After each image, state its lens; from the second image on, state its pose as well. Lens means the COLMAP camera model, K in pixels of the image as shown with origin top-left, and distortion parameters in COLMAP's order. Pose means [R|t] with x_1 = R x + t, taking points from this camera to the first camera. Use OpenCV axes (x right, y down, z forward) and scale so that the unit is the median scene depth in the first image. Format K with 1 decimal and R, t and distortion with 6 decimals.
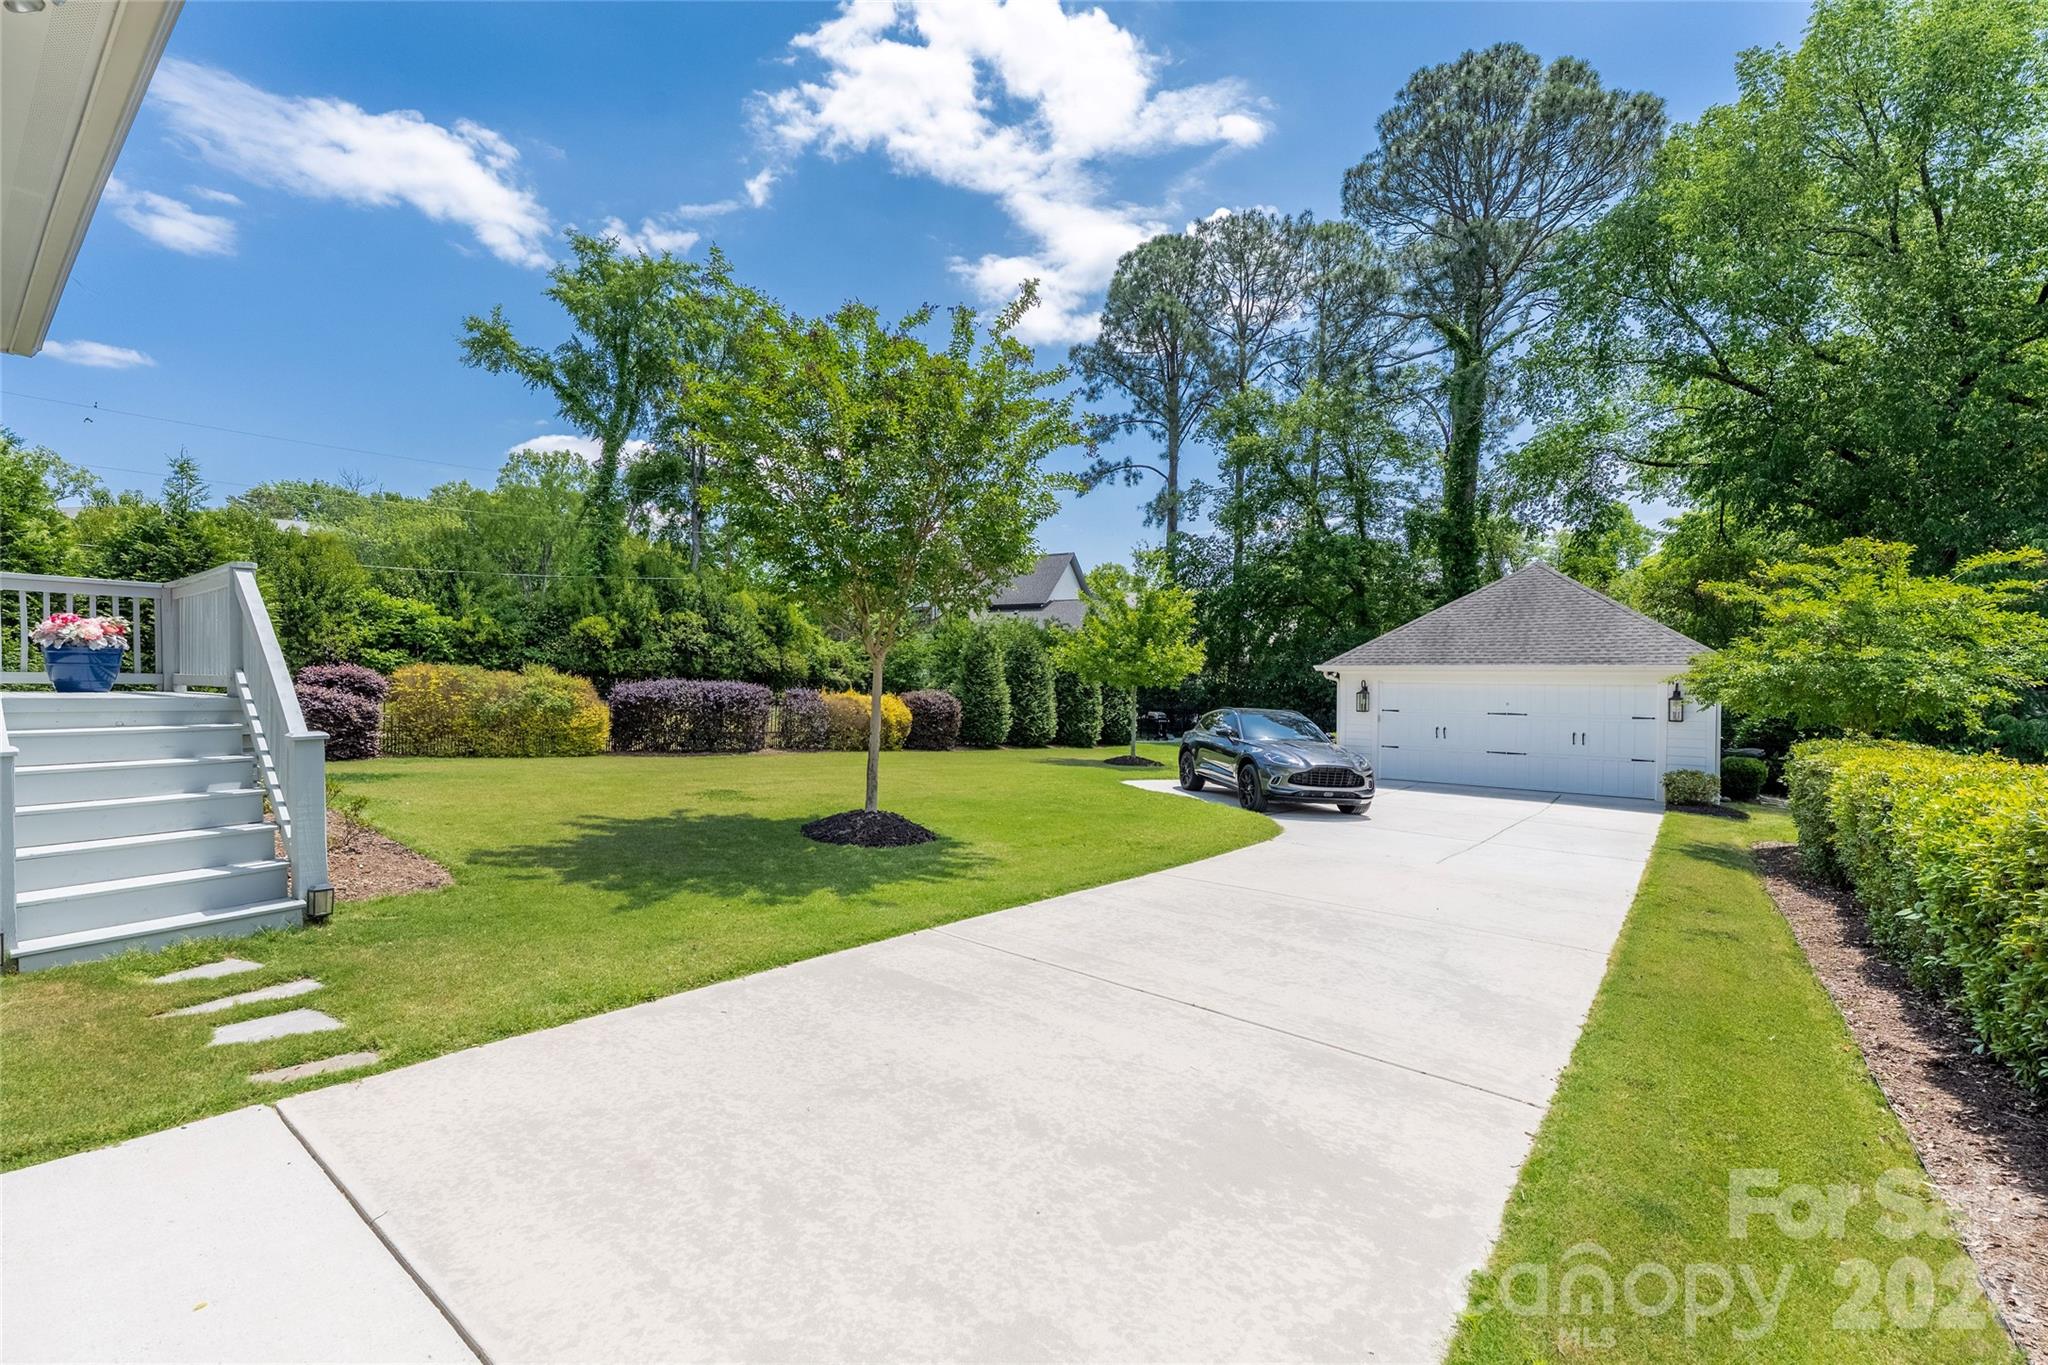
lens RADIAL K [[878.2, 0, 1026.1], [0, 878.2, 683.4], [0, 0, 1]] dist [-0.000517, 0.000035]
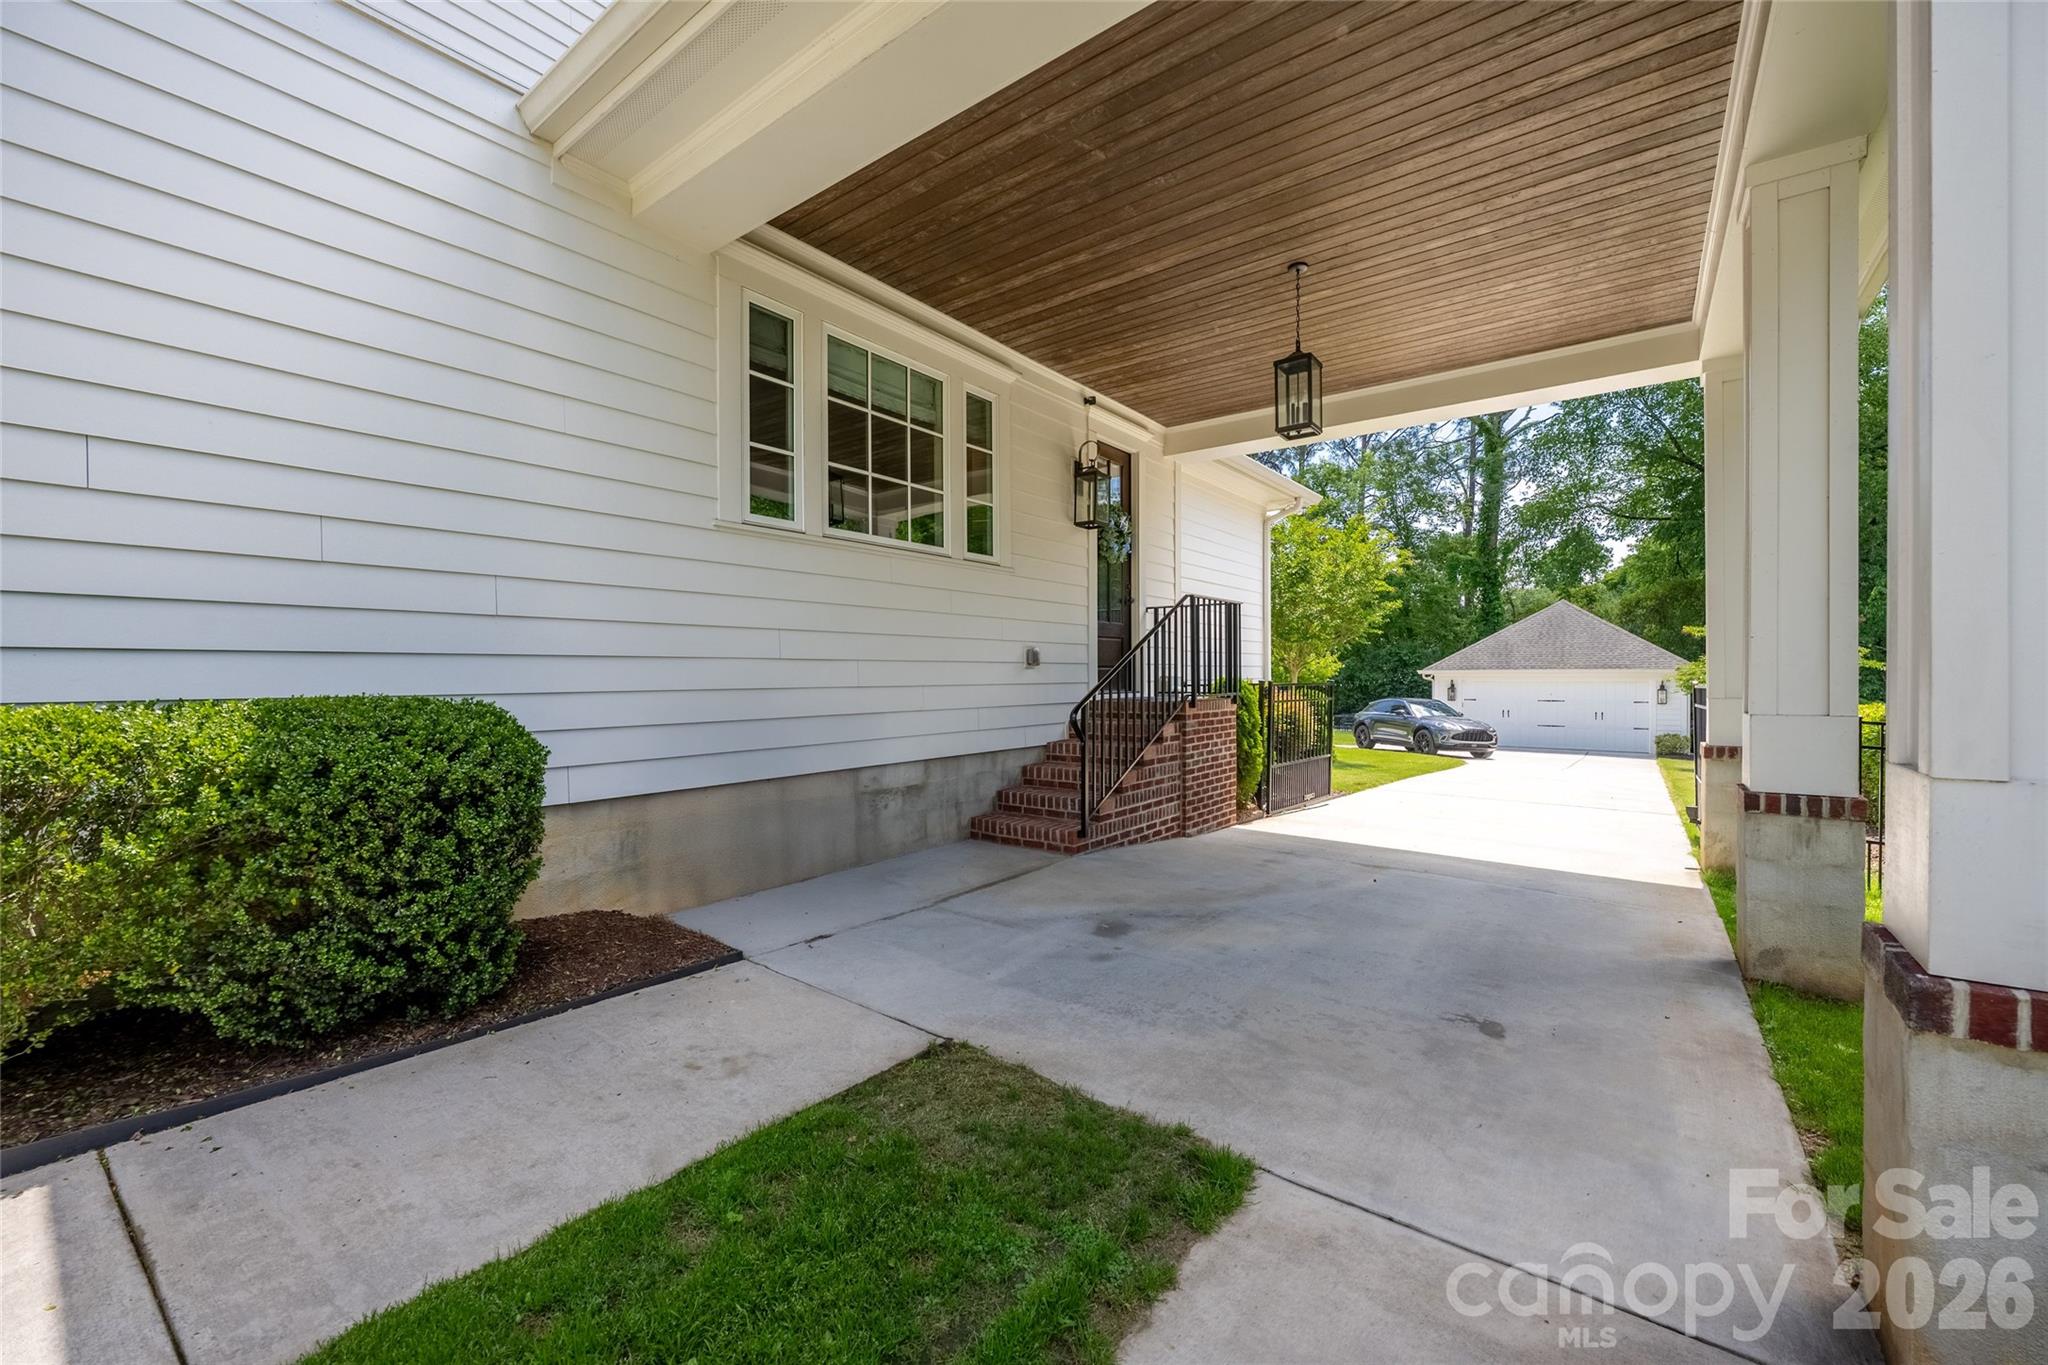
lens RADIAL K [[817.0, 0, 1015.3], [0, 817.0, 677.5], [0, 0, 1]] dist [0.000192, -0.000081]
pose [[0.999956, -0.009058, -0.002242, -0.370011], [0.009041, 0.999931, -0.007472, -0.004246], [0.002310, 0.007451, 0.999970, -0.420698]]
